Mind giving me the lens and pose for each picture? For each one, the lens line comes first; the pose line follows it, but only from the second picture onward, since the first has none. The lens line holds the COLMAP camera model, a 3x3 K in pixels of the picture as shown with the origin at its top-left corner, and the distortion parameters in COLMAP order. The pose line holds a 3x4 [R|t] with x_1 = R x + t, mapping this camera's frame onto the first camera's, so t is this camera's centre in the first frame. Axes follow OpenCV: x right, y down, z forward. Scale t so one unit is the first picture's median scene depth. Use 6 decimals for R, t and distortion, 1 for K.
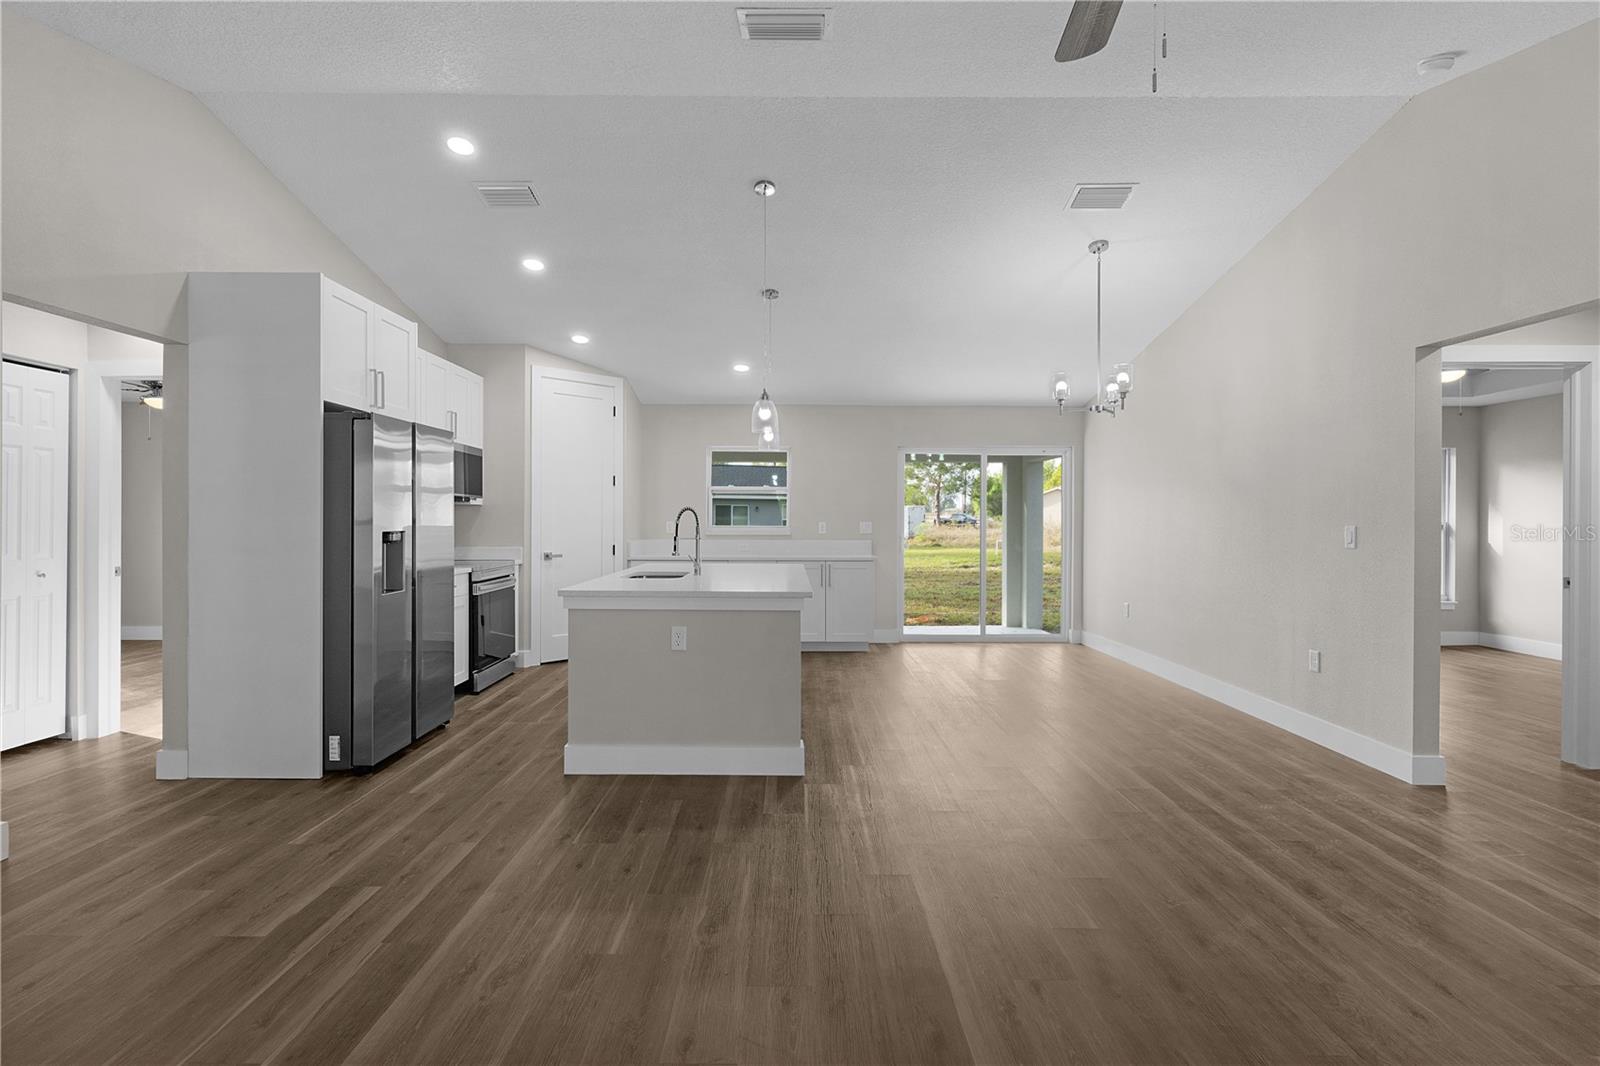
lens RADIAL K [[771.3, 0, 788.0], [0, 771.3, 521.7], [0, 0, 1]] dist [0.002993, -0.002002]
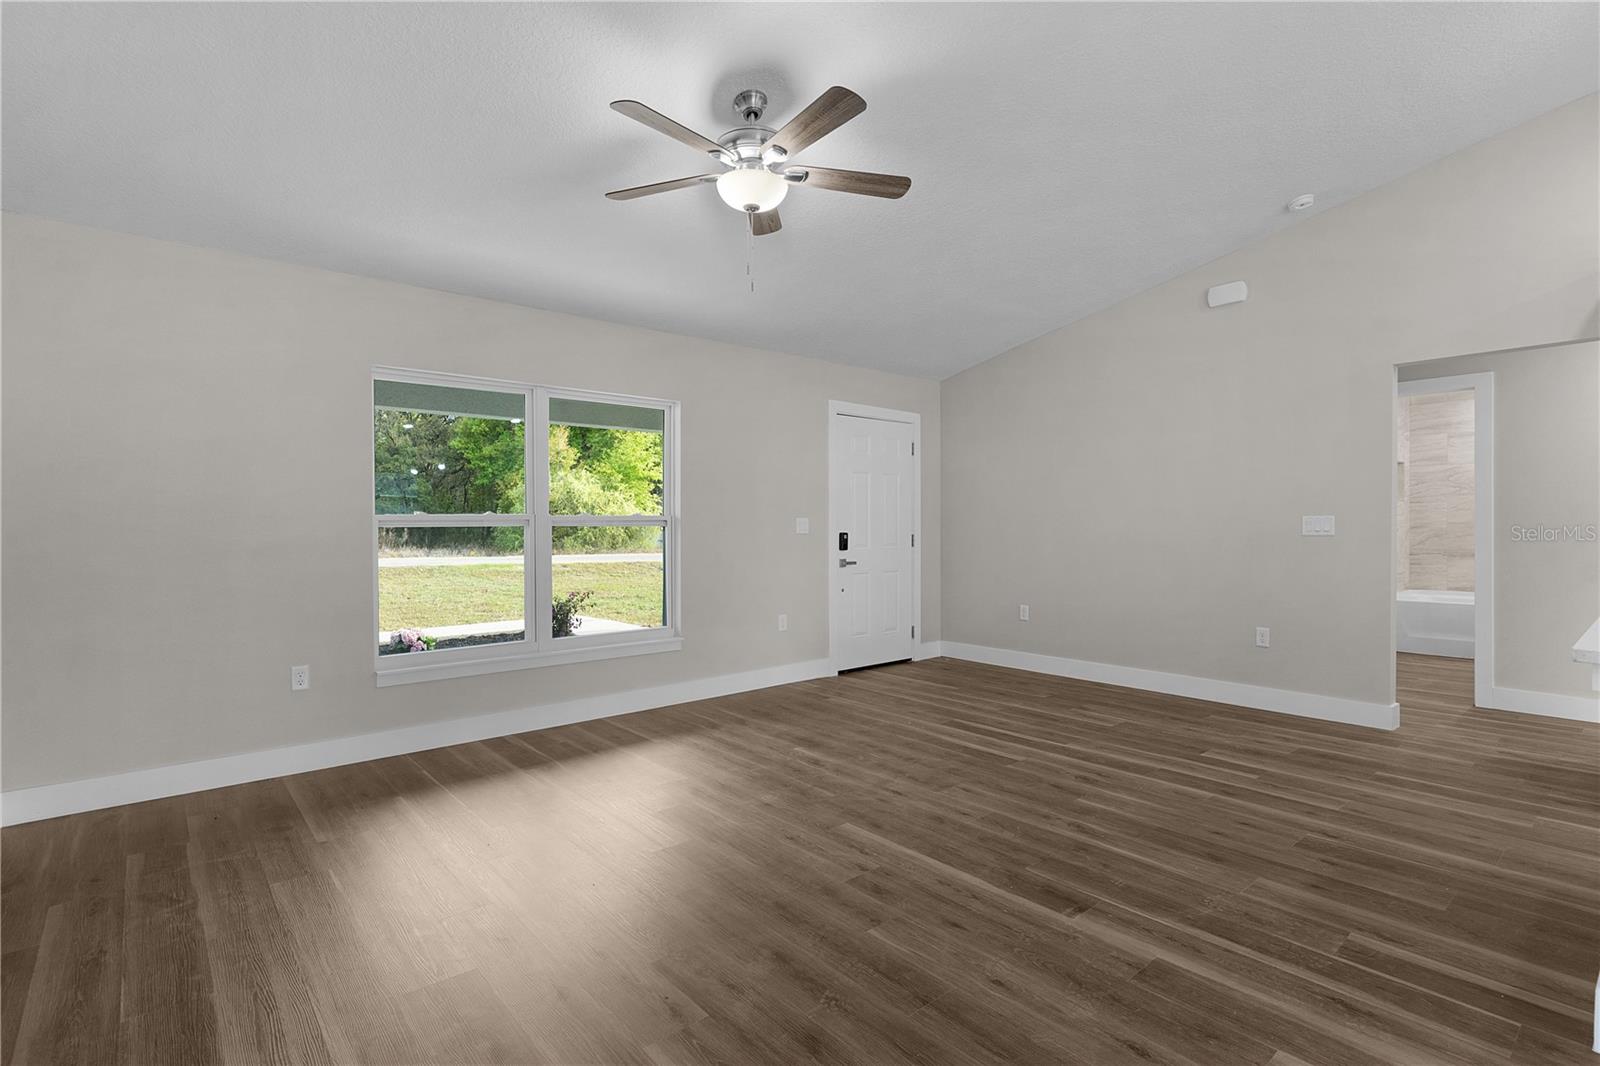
lens RADIAL K [[768.0, 0, 786.7], [0, 768.0, 529.0], [0, 0, 1]] dist [0.002775, 0.000569]
pose [[-0.761541, 0.004376, -0.648103, 0.515574], [-0.000114, 0.999976, 0.006886, 0.011726], [0.648117, 0.005318, -0.761522, 0.783039]]
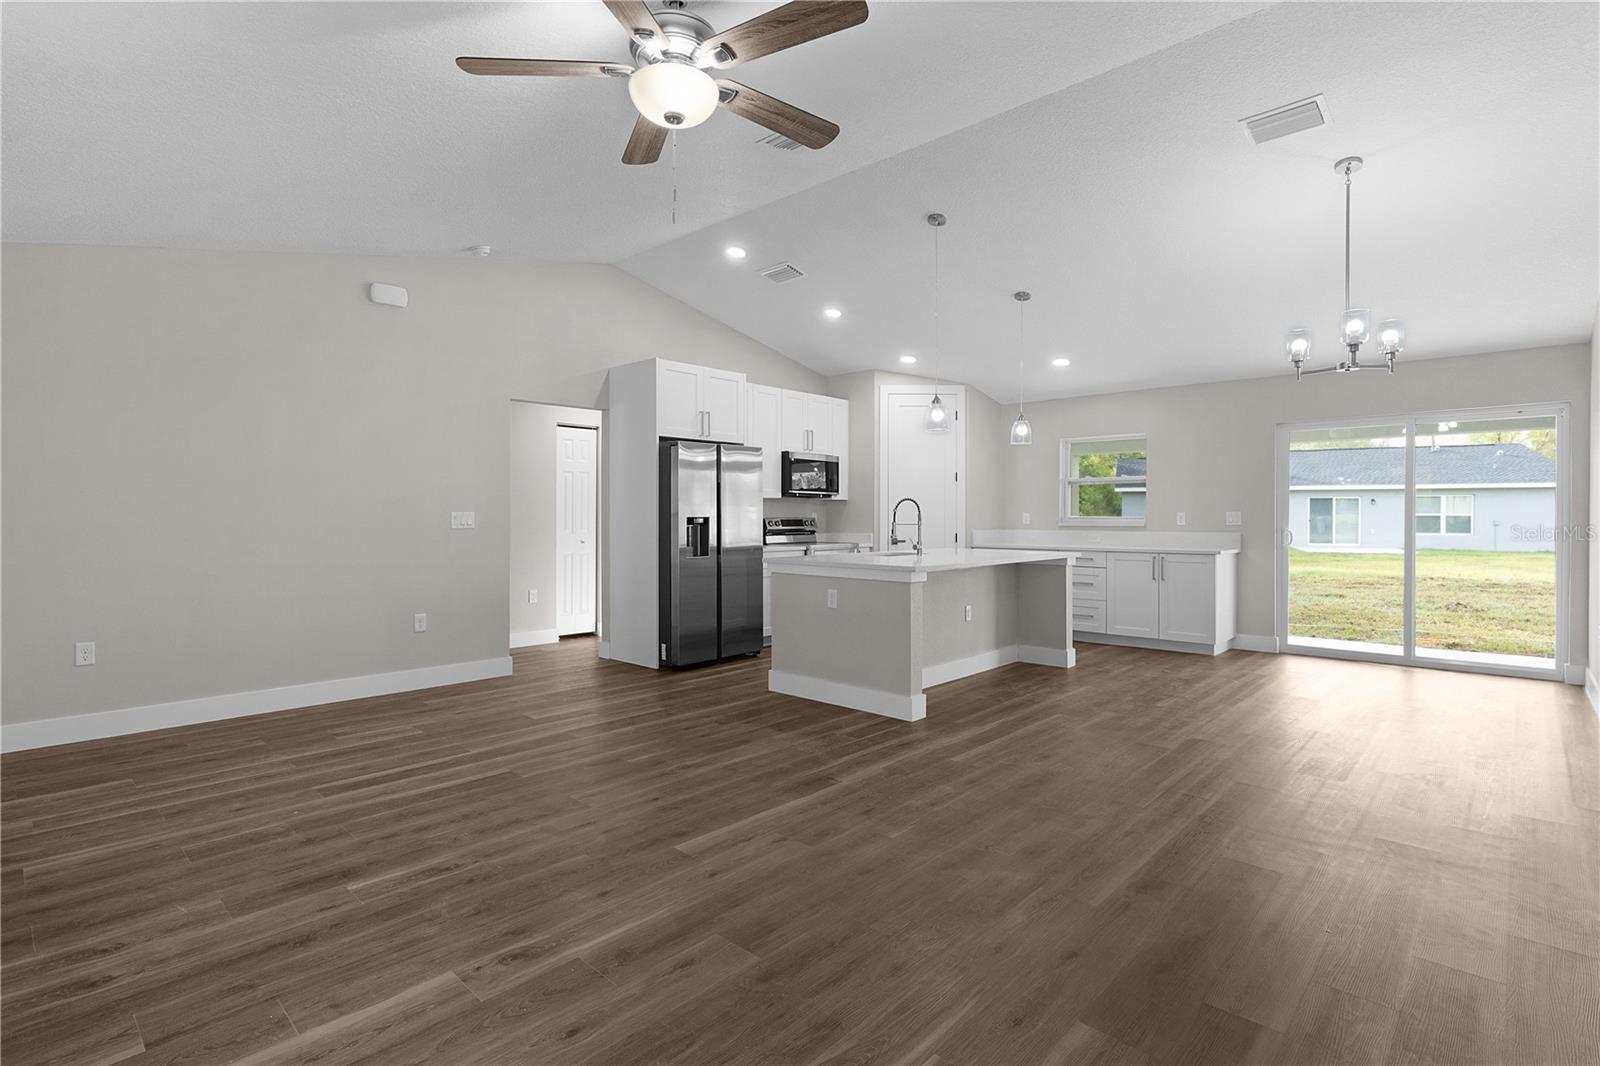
lens RADIAL K [[772.5, 0, 789.0], [0, 772.5, 524.4], [0, 0, 1]] dist [0.001763, -0.001082]
pose [[0.728452, 0.003324, -0.685088, 0.525682], [0.001048, 0.999982, 0.005967, 0.013859], [0.685096, -0.005064, 0.728436, 0.005493]]
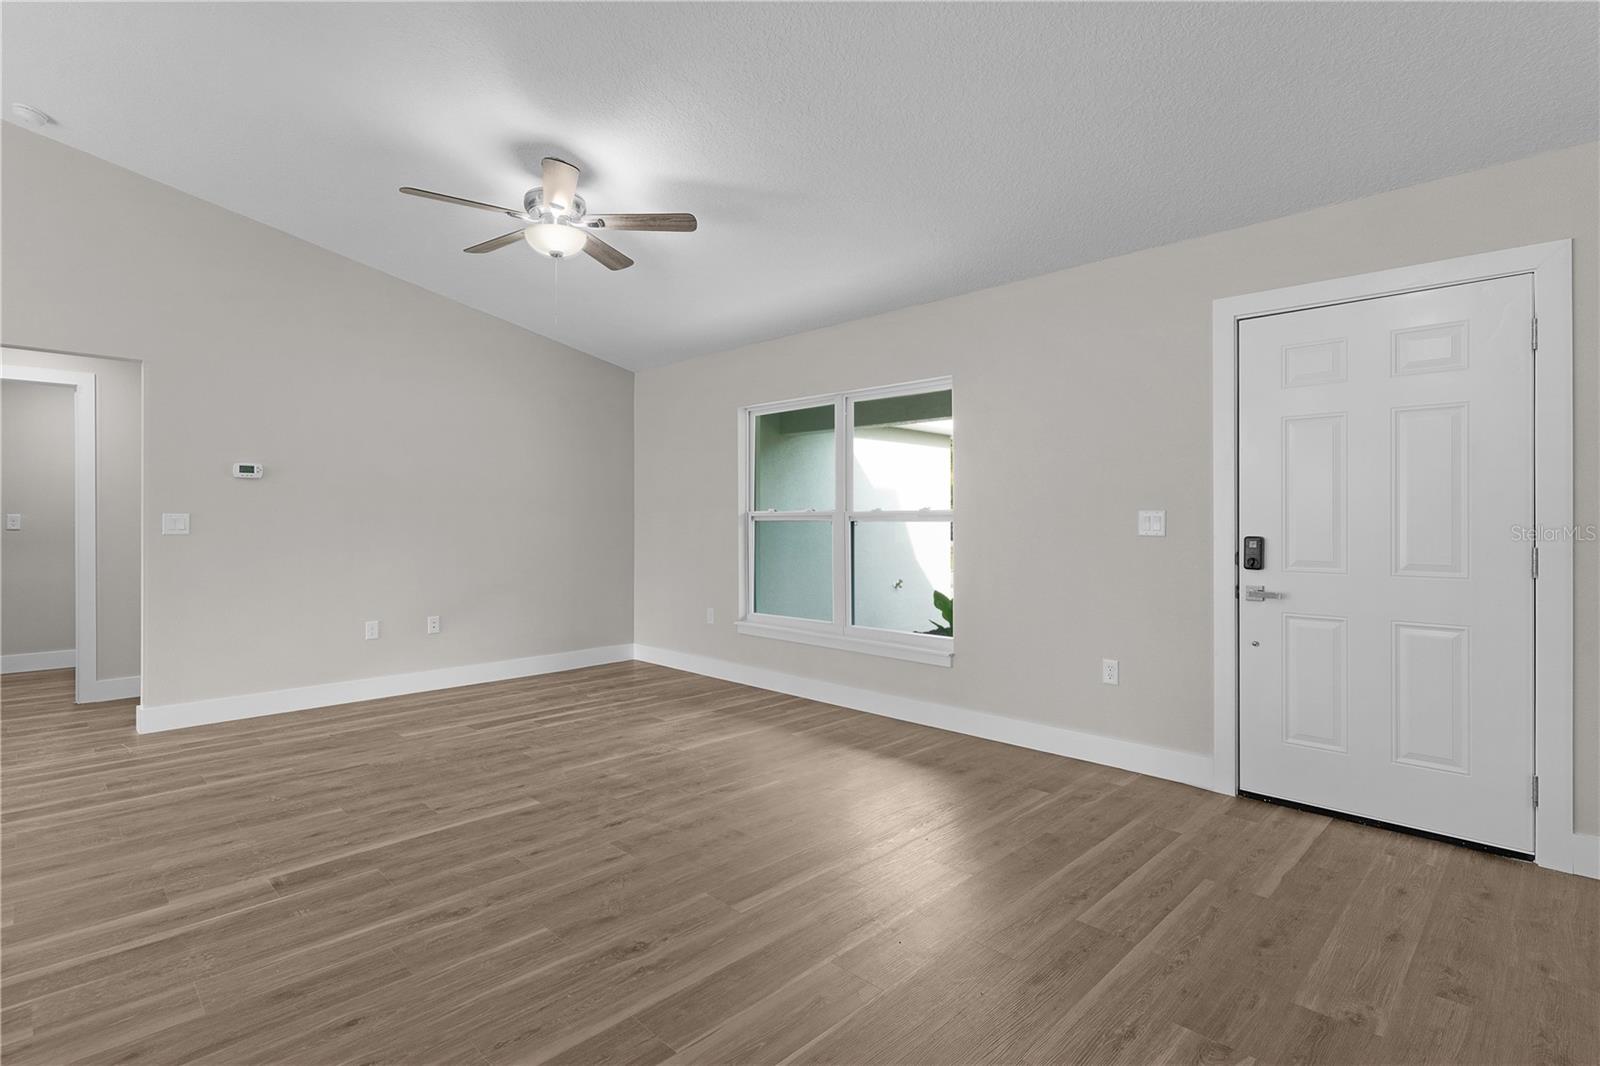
lens RADIAL K [[771.3, 0, 788.0], [0, 771.3, 521.7], [0, 0, 1]] dist [0.002993, -0.002002]
pose [[-0.704386, -0.005993, 0.709791, -0.517542], [-0.000740, 0.999970, 0.007708, 0.008226], [-0.709816, 0.004904, -0.704370, 0.658856]]
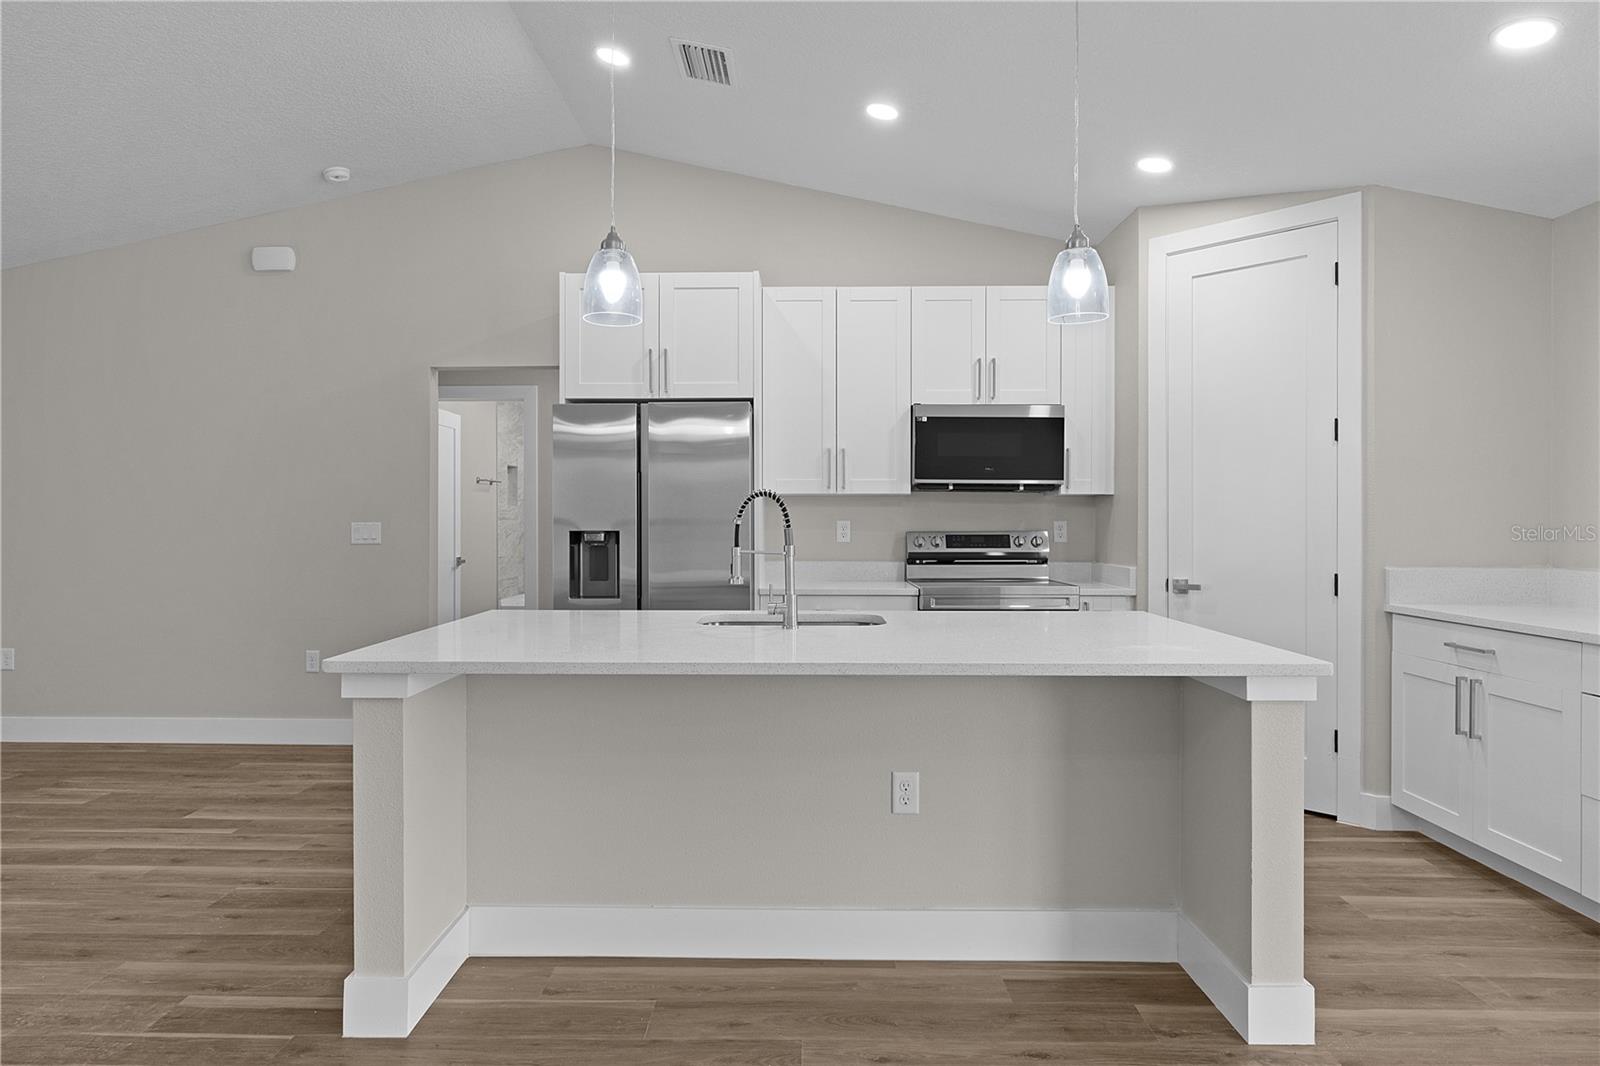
lens RADIAL K [[953.5, 0, 784.7], [0, 953.5, 525.5], [0, 0, 1]] dist [-0.001043, 0.002622]
pose [[-0.019643, 0.000958, -0.999807, 0.466377], [-0.002497, 0.999996, 0.001007, 0.003519], [0.999804, 0.002516, -0.019640, 0.974085]]
